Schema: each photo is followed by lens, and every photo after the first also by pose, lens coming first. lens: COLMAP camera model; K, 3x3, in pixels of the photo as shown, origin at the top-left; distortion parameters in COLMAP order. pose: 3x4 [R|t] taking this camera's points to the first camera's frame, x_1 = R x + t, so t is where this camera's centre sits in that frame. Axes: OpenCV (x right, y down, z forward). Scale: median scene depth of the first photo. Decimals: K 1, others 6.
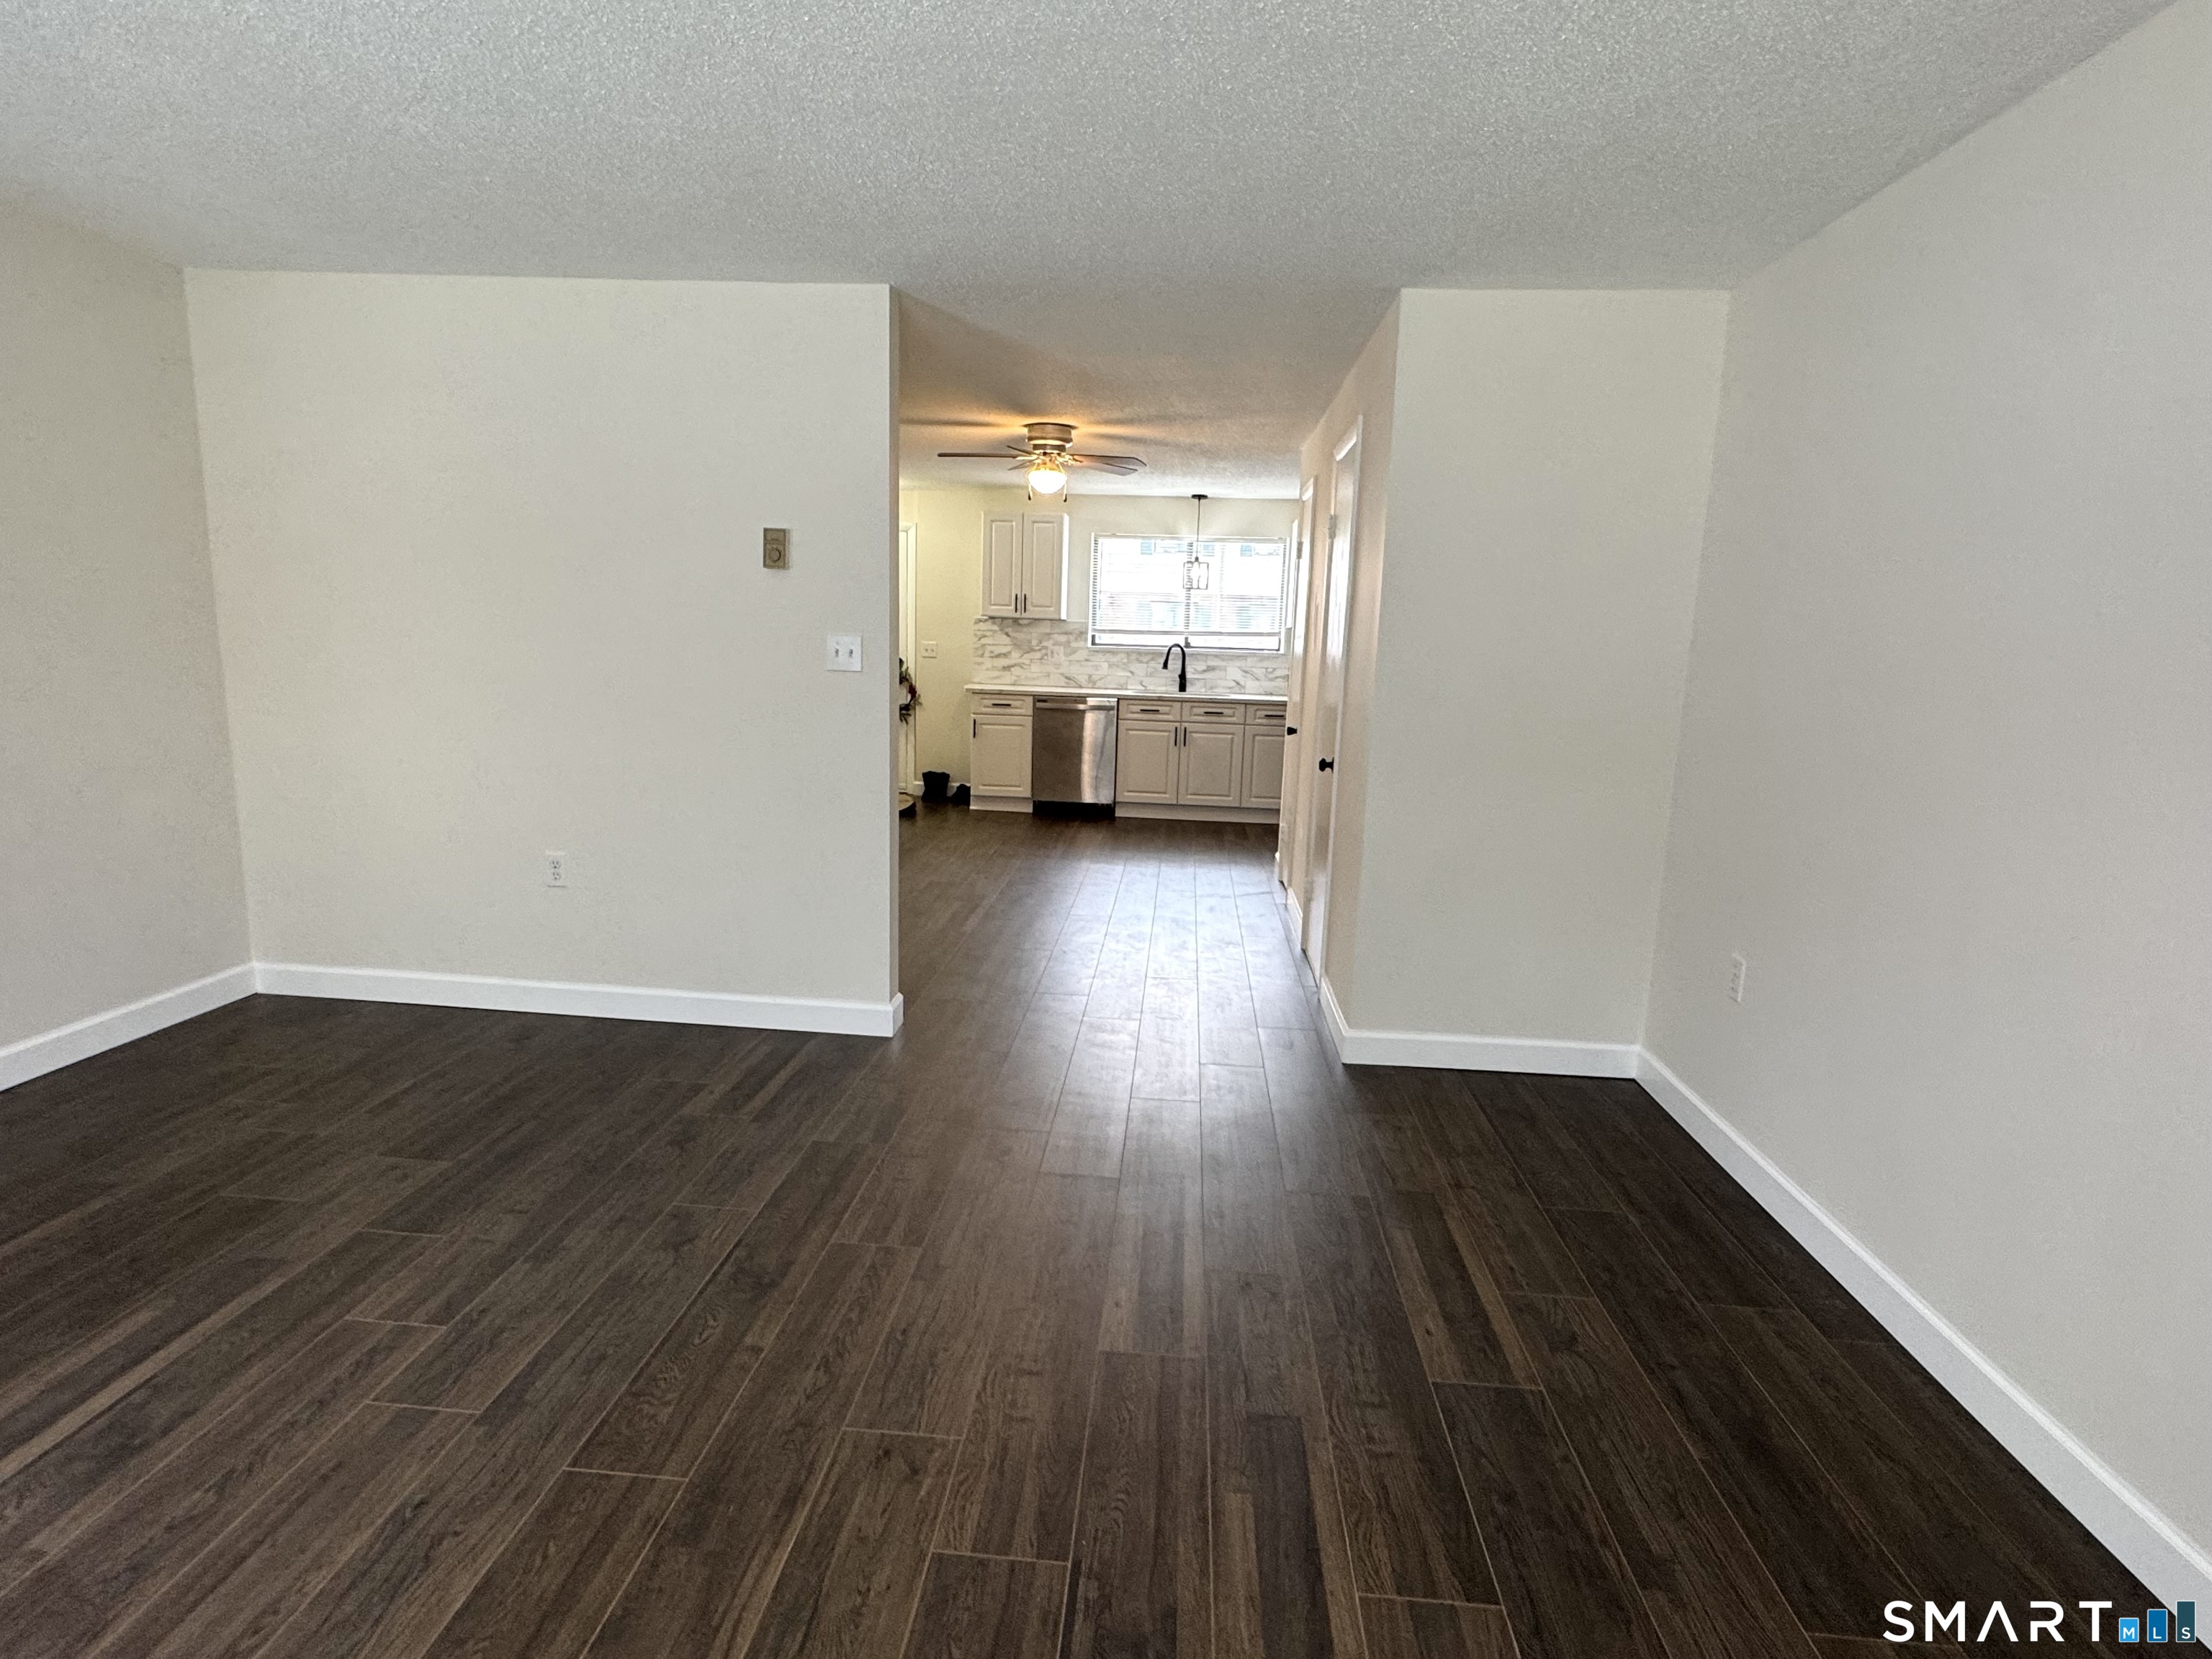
lens RADIAL K [[1138.1, 0, 1106.0], [0, 1138.1, 829.5], [0, 0, 1]] dist [0.000673, 0.000450]
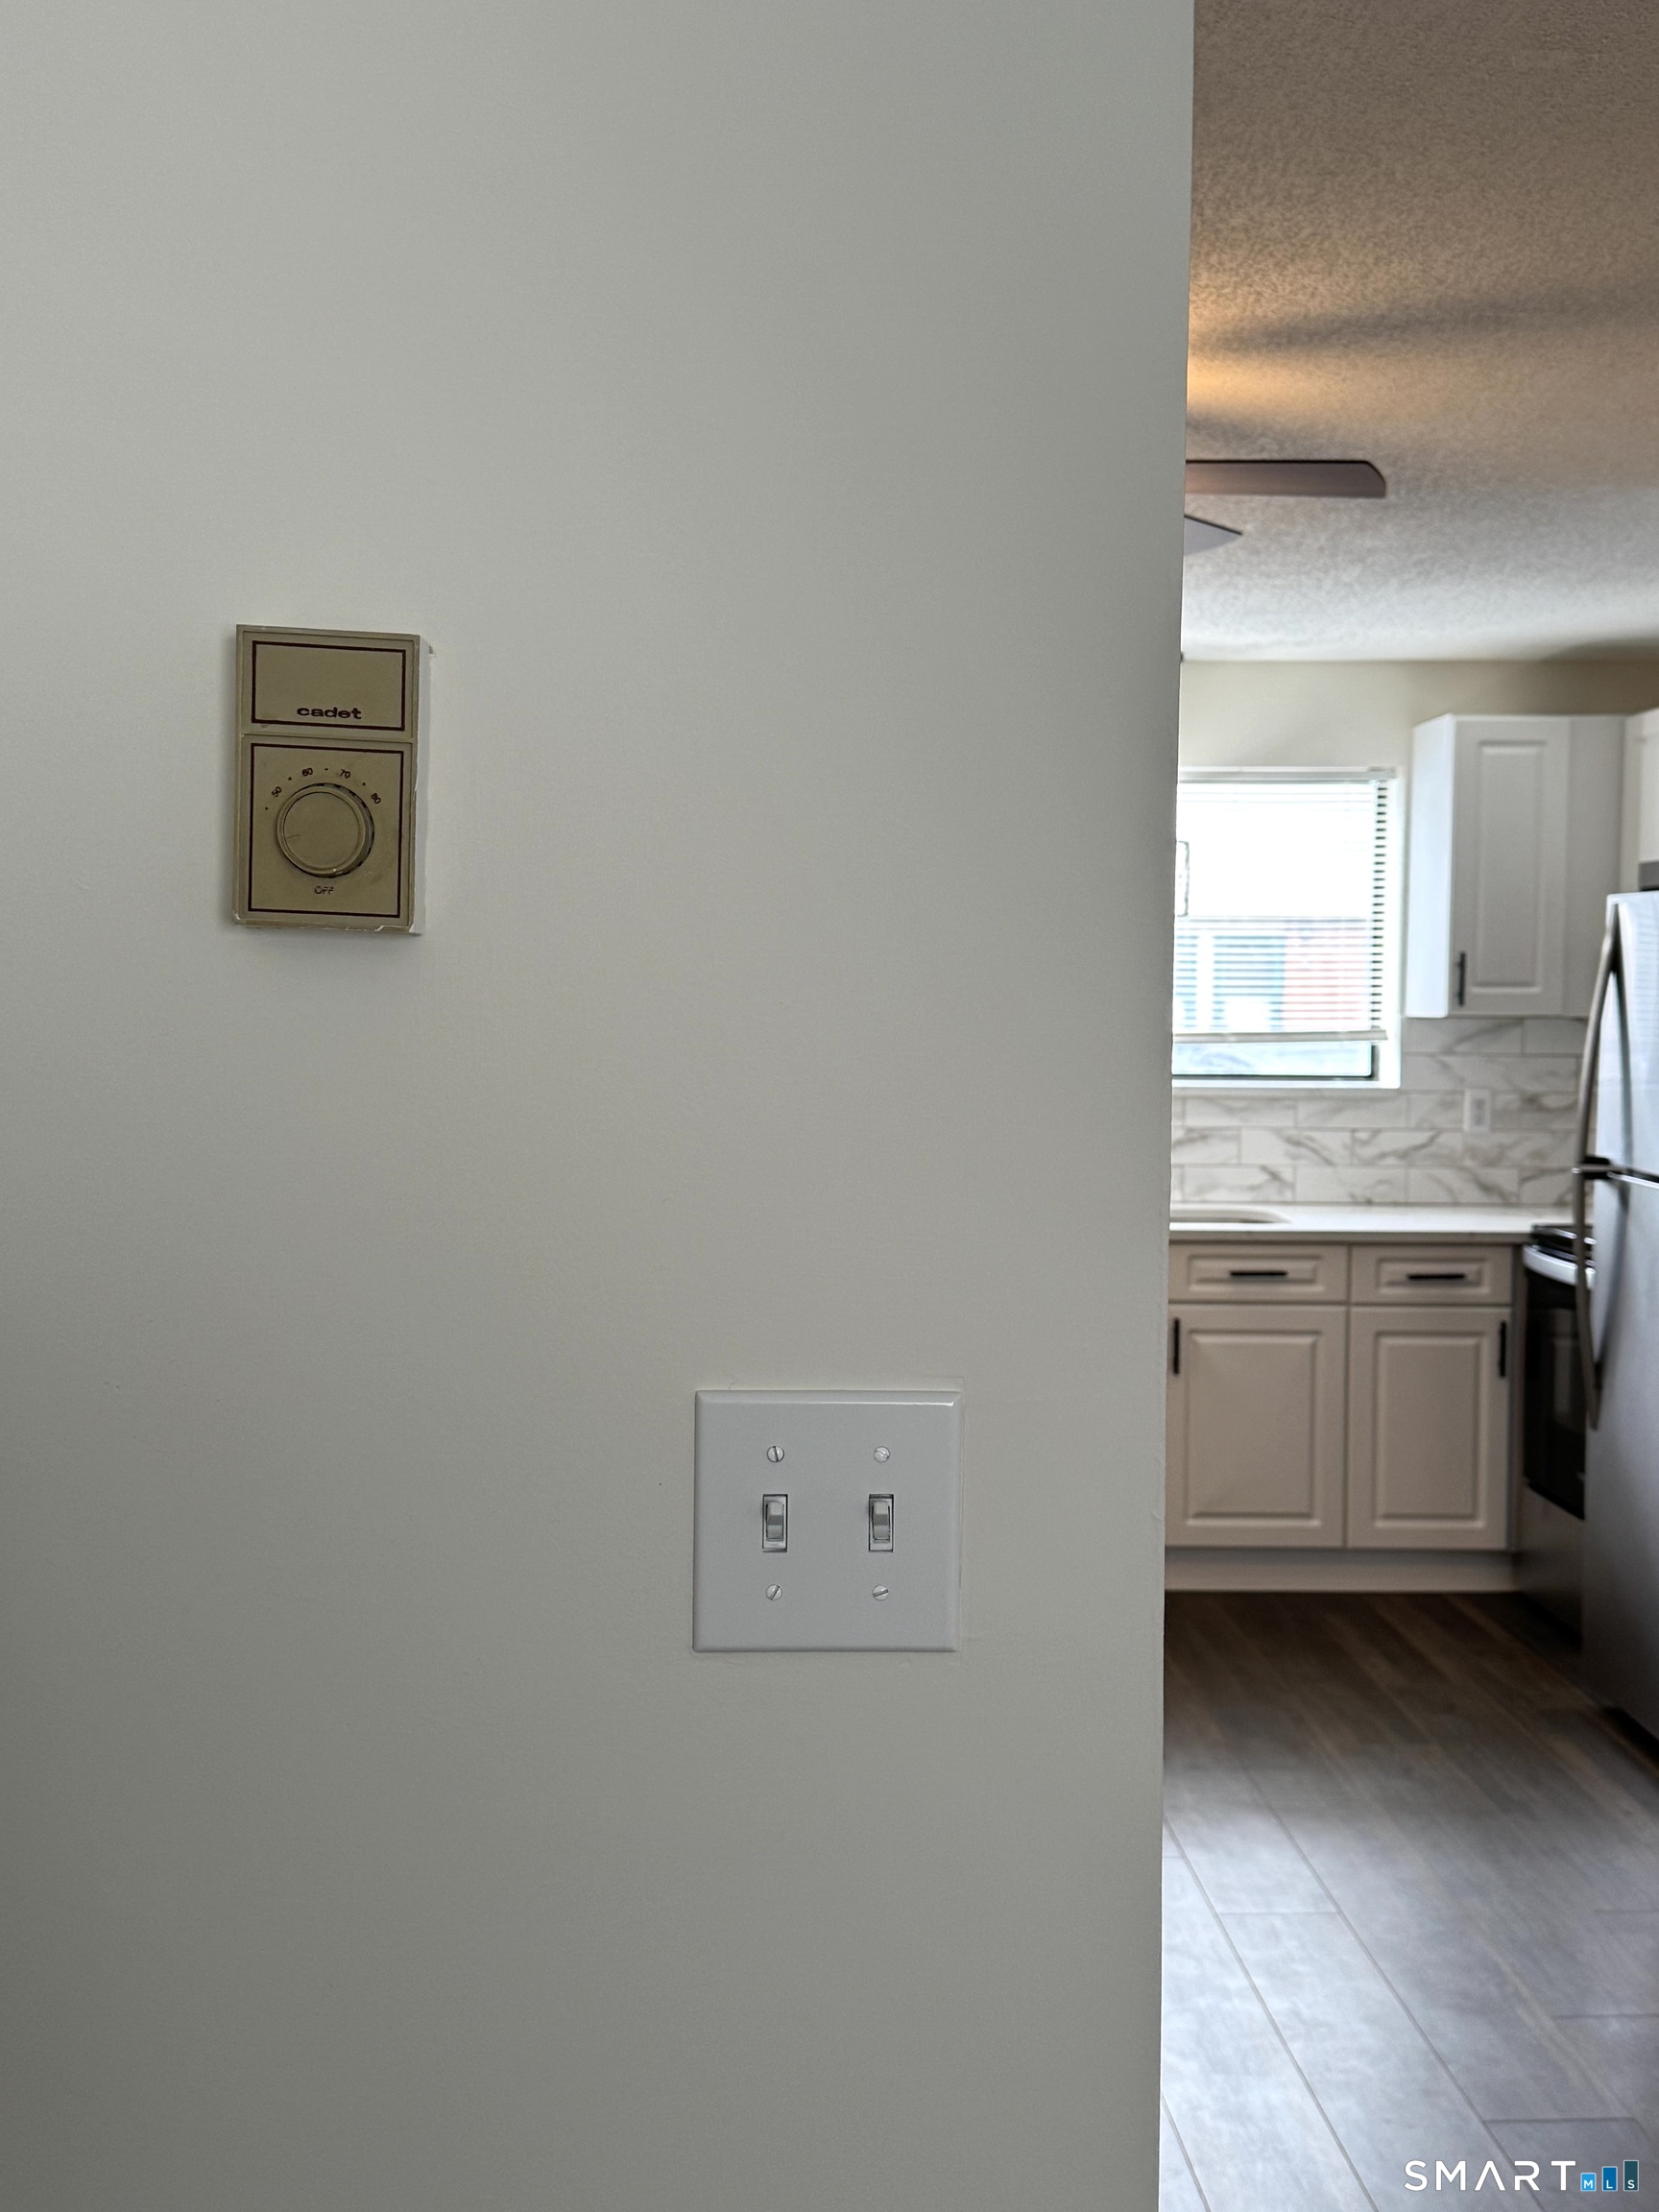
lens RADIAL K [[2370.4, 0, 829.5], [0, 2370.4, 1106.0], [0, 0, 1]] dist [0.119767, 0.009738]
pose [[0.991738, -0.030800, 0.124528, -0.111331], [0.045593, 0.991997, -0.117745, -0.069451], [-0.119905, 0.122450, 0.985205, 0.289170]]
